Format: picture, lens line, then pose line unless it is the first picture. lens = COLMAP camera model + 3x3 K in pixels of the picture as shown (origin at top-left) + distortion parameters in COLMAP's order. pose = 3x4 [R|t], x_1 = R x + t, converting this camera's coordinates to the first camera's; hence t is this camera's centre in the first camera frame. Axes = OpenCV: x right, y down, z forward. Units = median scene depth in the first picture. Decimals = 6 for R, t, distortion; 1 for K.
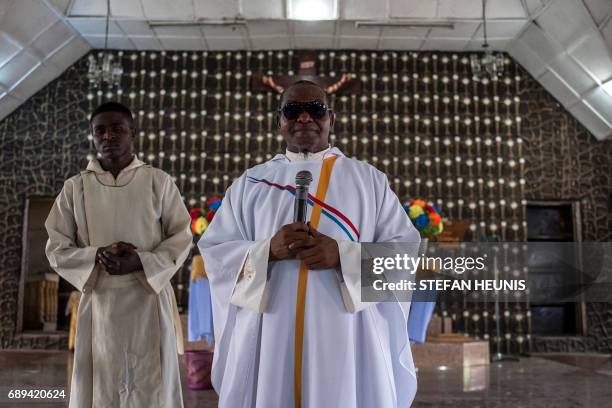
lens RADIAL K [[649.2, 0, 301.3], [0, 649.2, 187.3], [0, 0, 1]] dist [-0.077748, 0.000000]
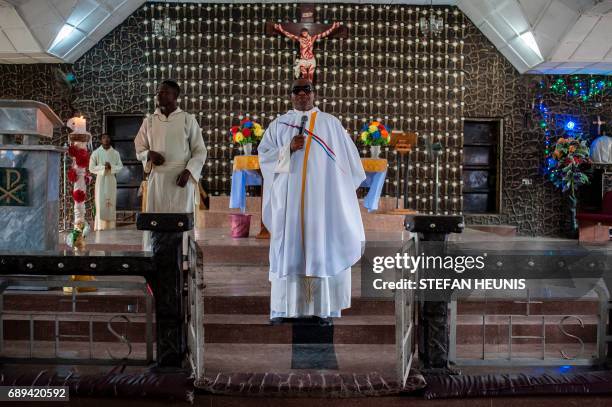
lens RADIAL K [[572.5, 0, 305.6], [0, 572.5, 200.5], [0, 0, 1]] dist [-0.079841, 0.026892]
pose [[0.999975, 0.004253, 0.005706, 0.000780], [-0.005220, 0.983303, 0.181902, -0.024332], [-0.004837, -0.181927, 0.983300, -0.233429]]
